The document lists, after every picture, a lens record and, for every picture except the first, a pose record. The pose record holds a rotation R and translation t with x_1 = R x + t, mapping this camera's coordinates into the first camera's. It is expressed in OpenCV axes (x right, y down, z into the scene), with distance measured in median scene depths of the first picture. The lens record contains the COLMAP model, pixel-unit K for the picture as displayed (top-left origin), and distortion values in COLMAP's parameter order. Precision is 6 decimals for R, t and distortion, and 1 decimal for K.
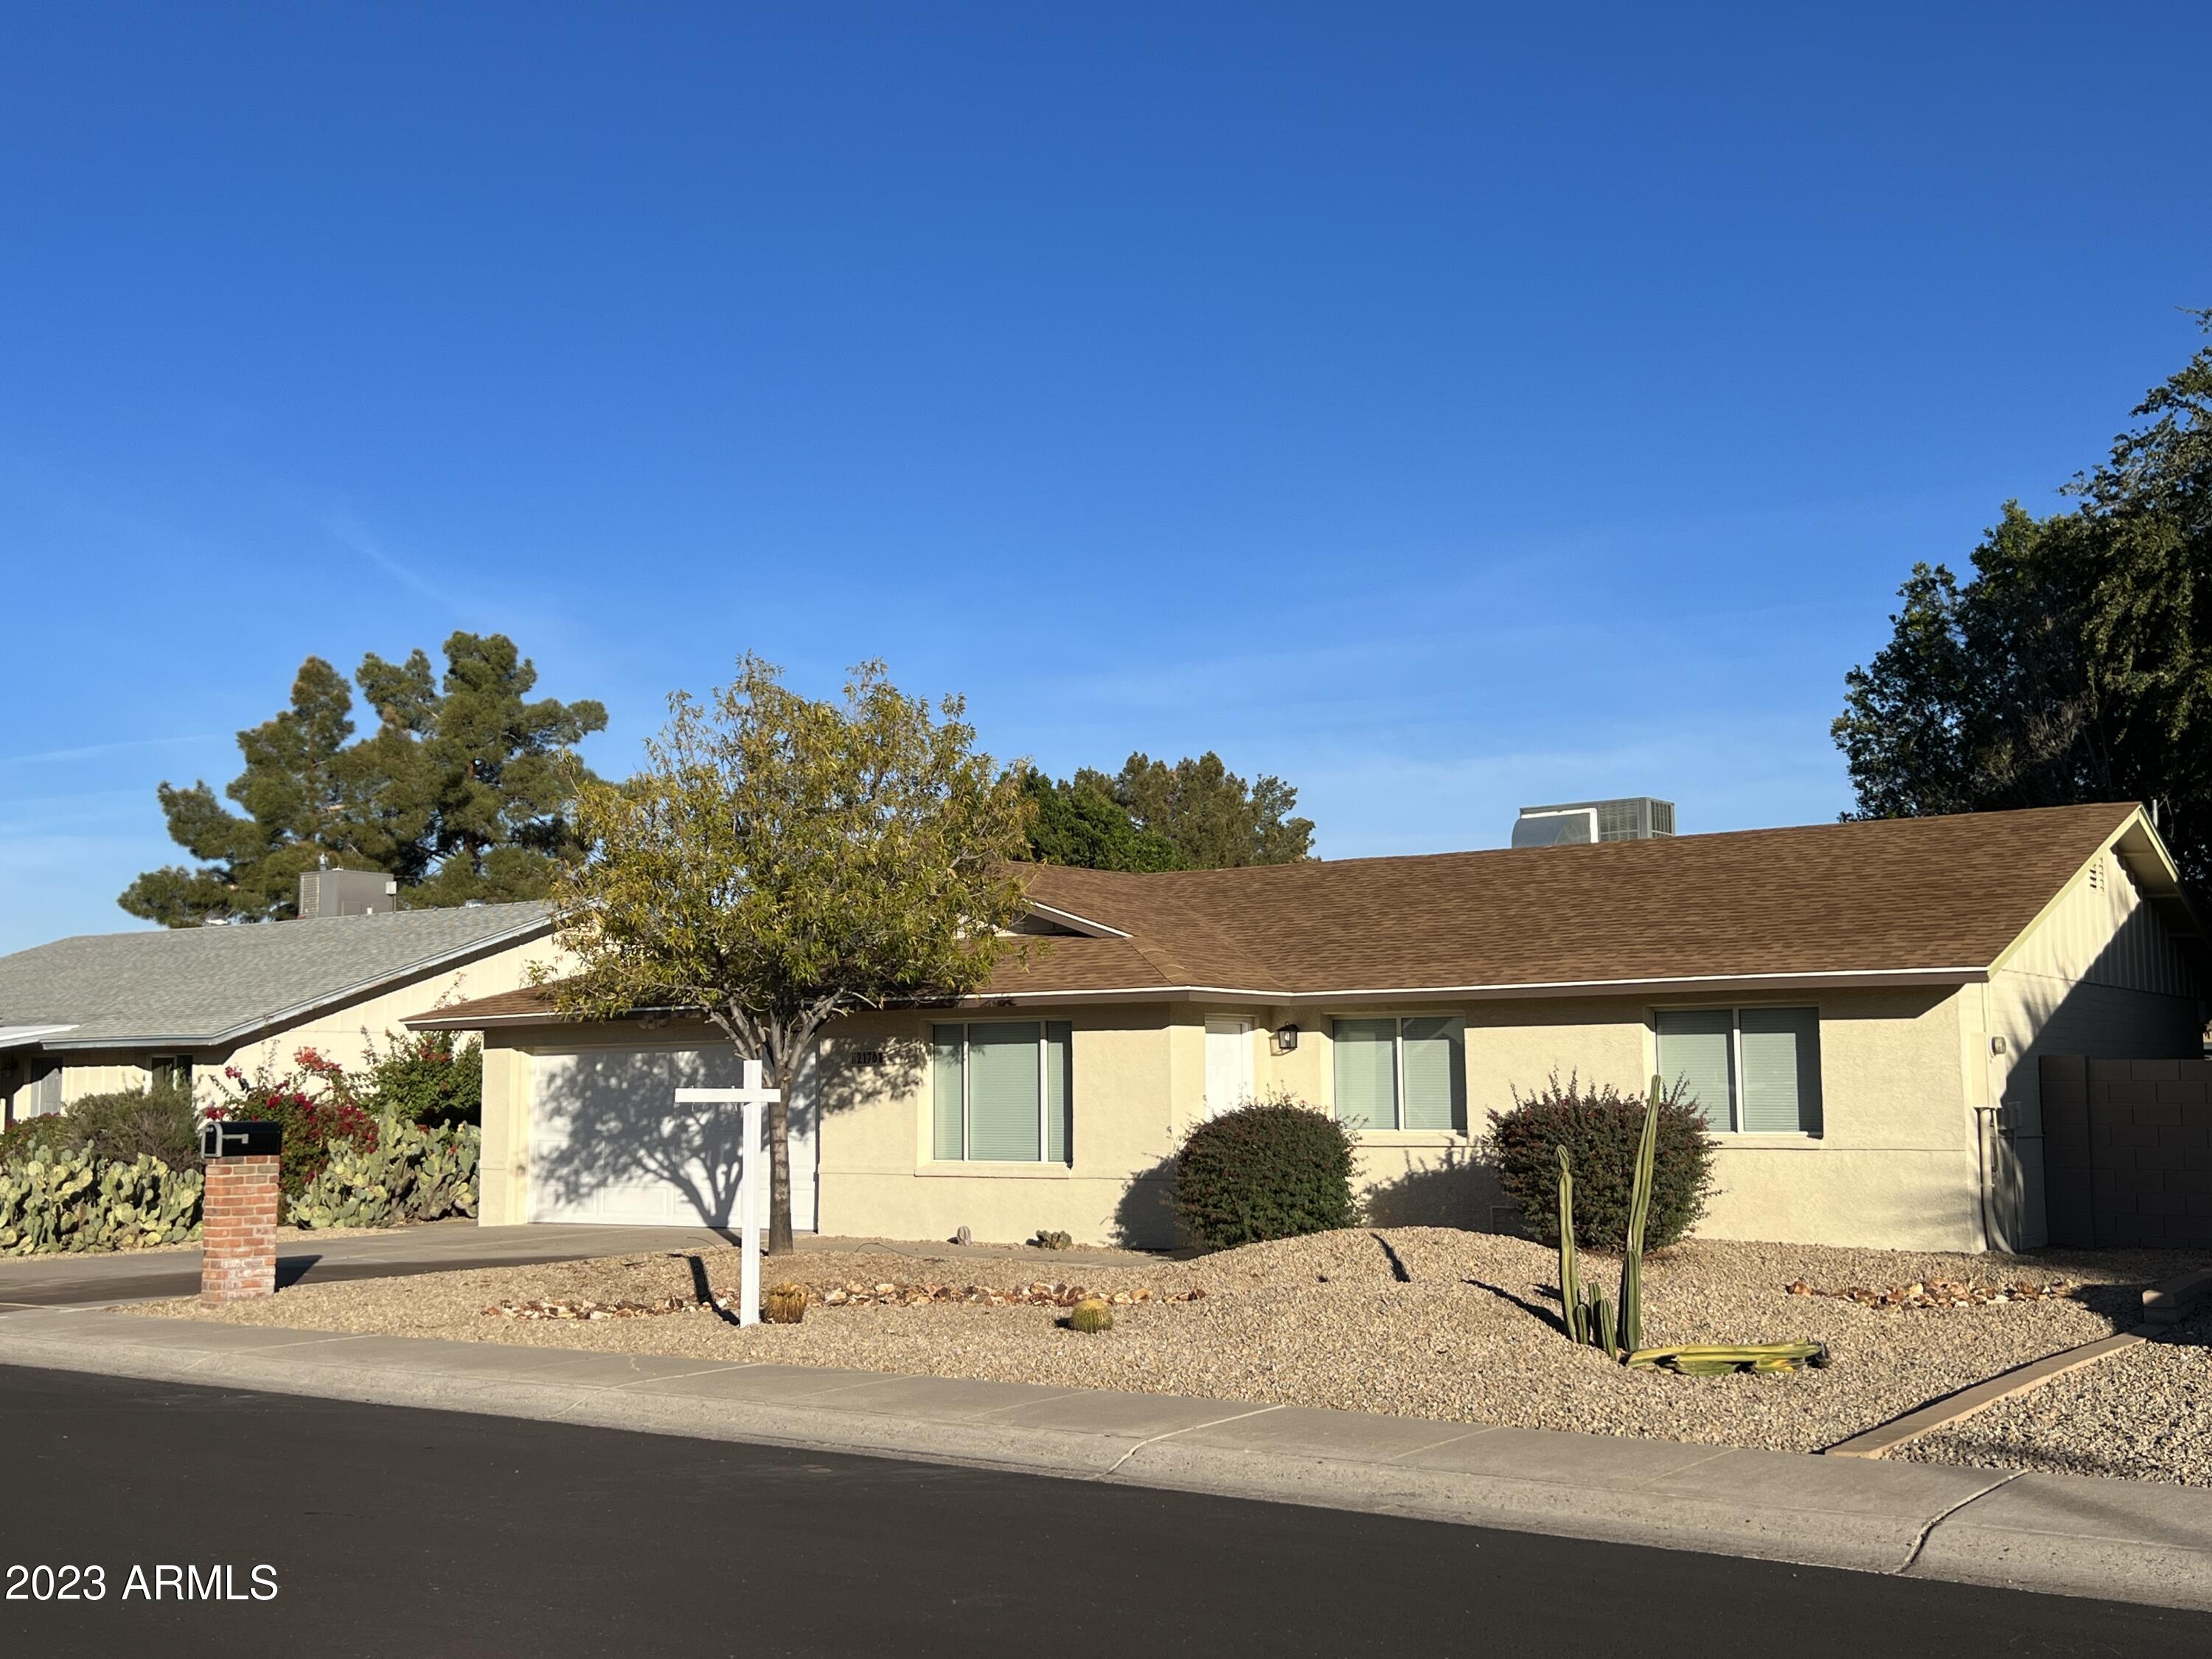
lens RADIAL K [[2308.0, 0, 1105.8], [0, 2308.0, 829.6], [0, 0, 1]] dist [0.009855, 0.000000]
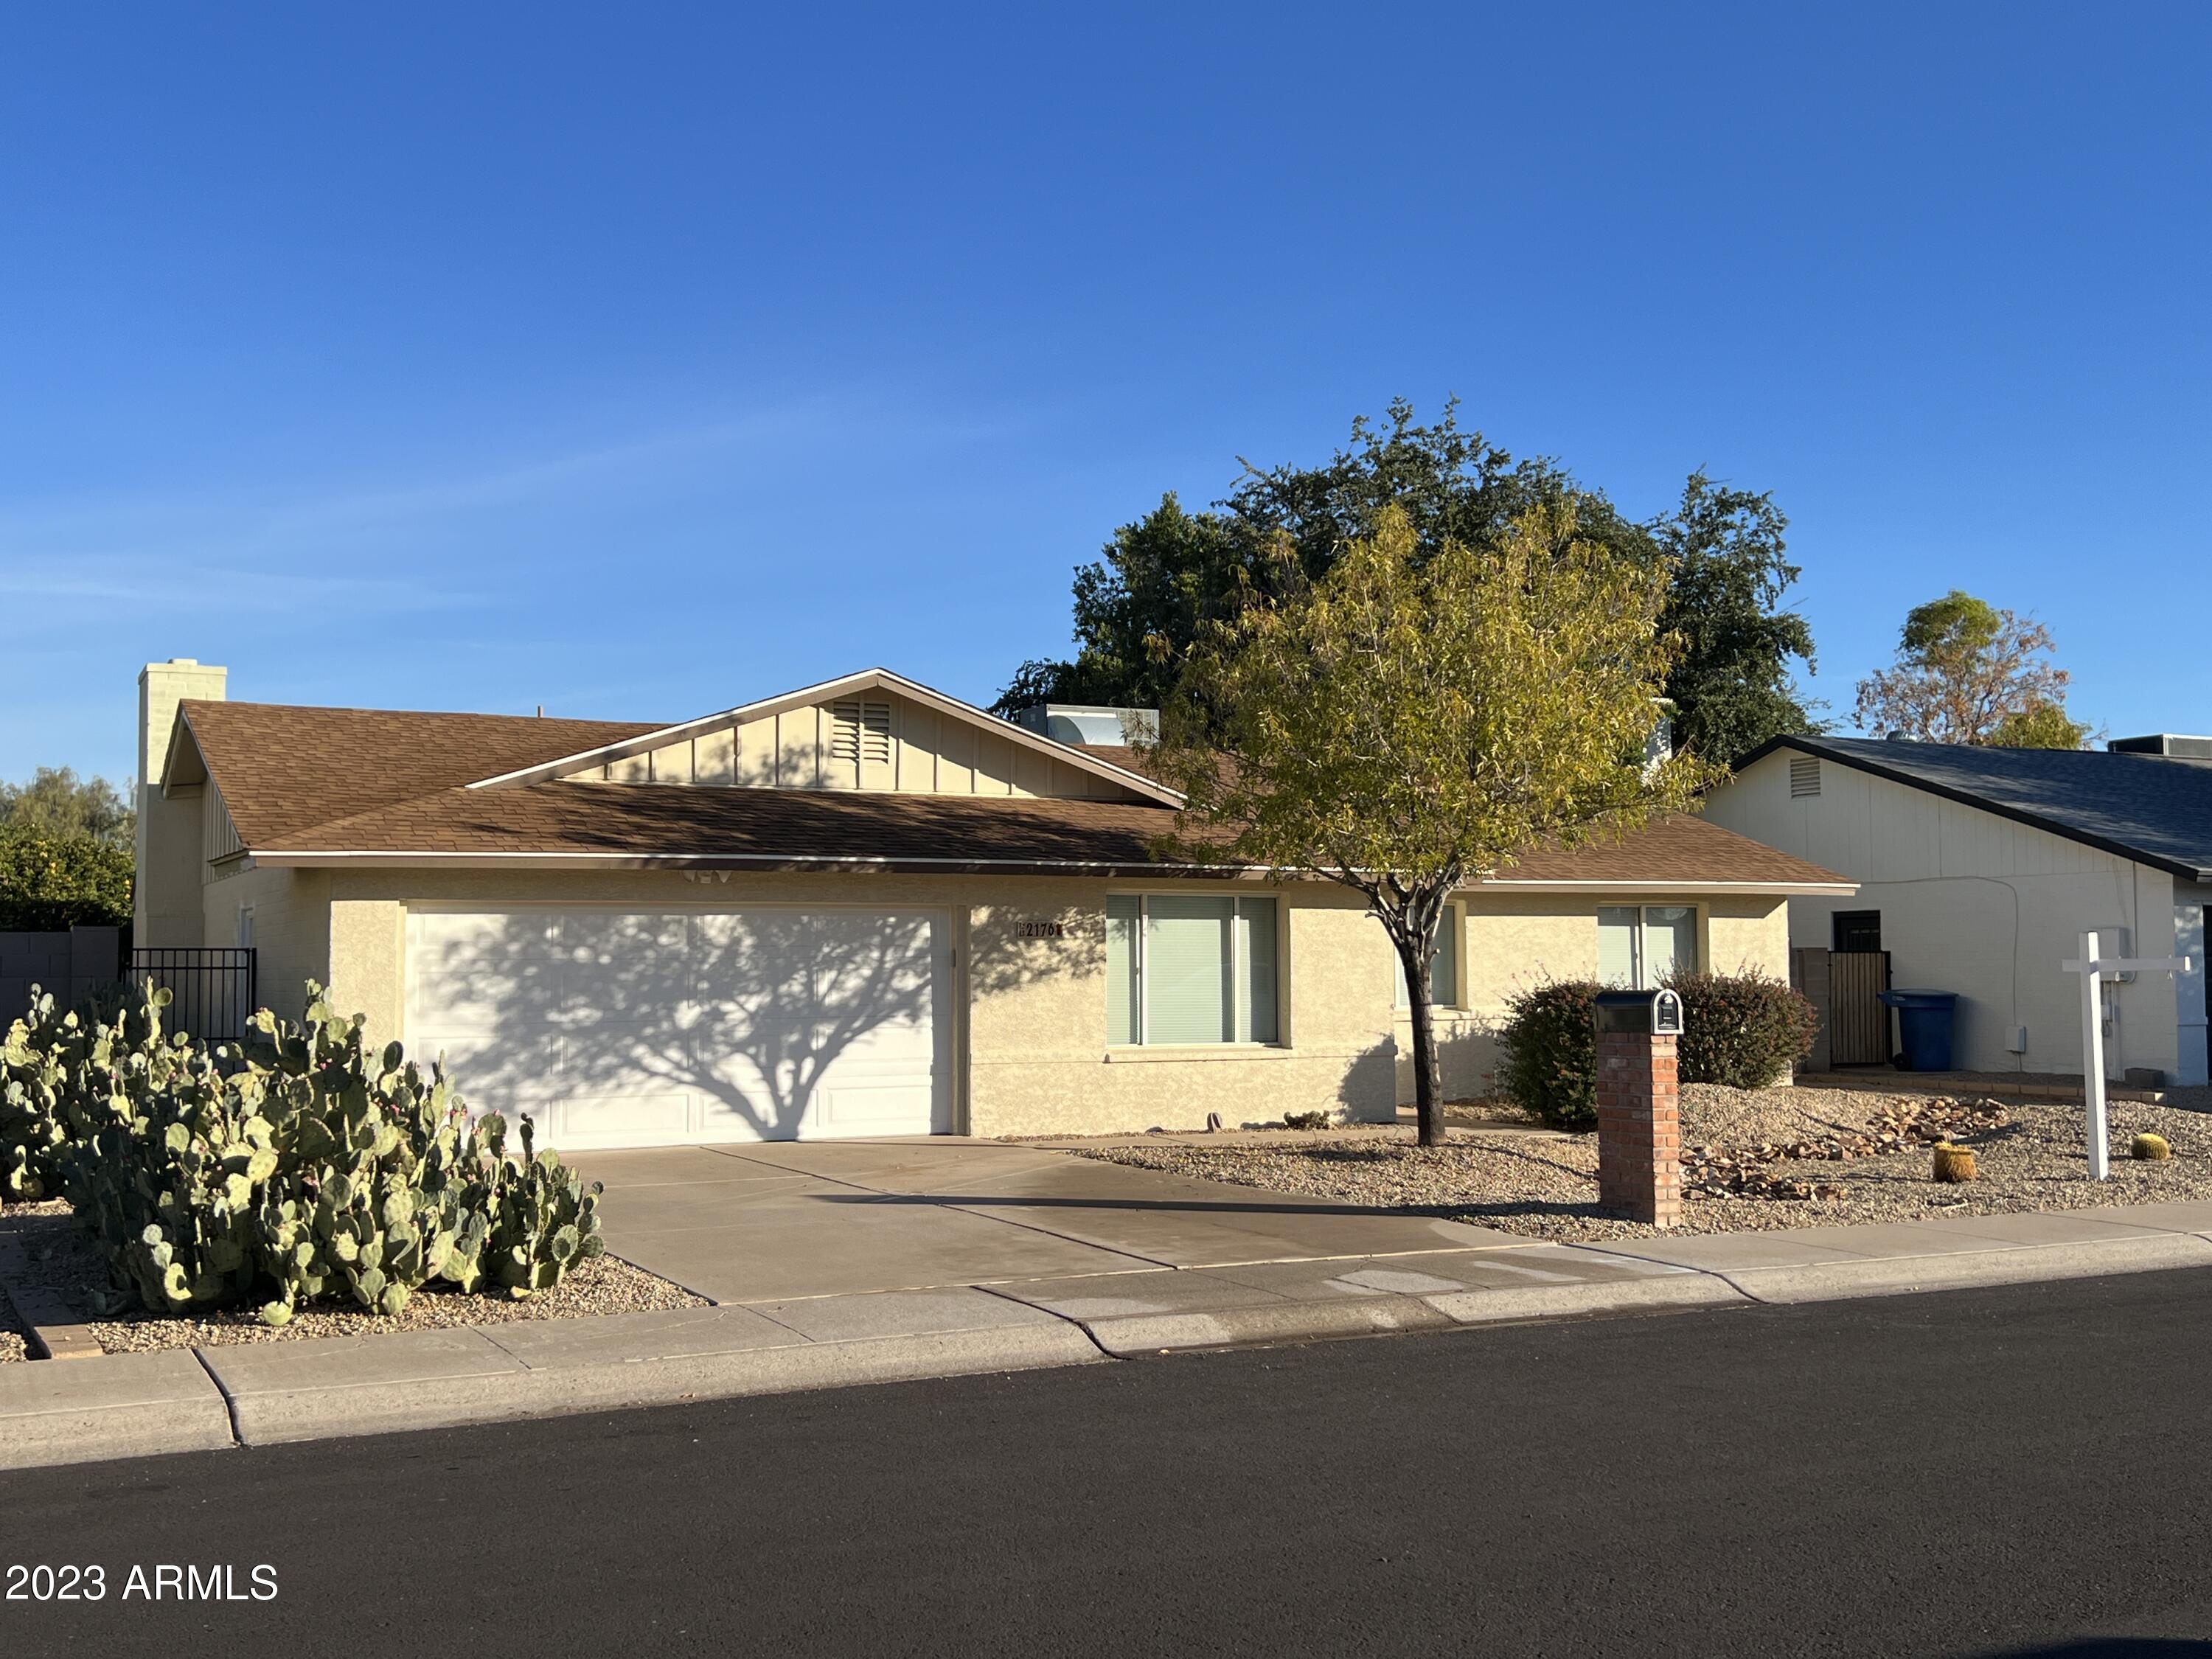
lens RADIAL K [[2308.0, 0, 1105.9], [0, 2308.0, 828.5], [0, 0, 1]] dist [0.009855, 0.000000]
pose [[0.454557, 0.060785, 0.888641, -0.799380], [-0.100452, 0.994802, -0.016664, 0.067569], [-0.885035, -0.081691, 0.458300, 0.542098]]
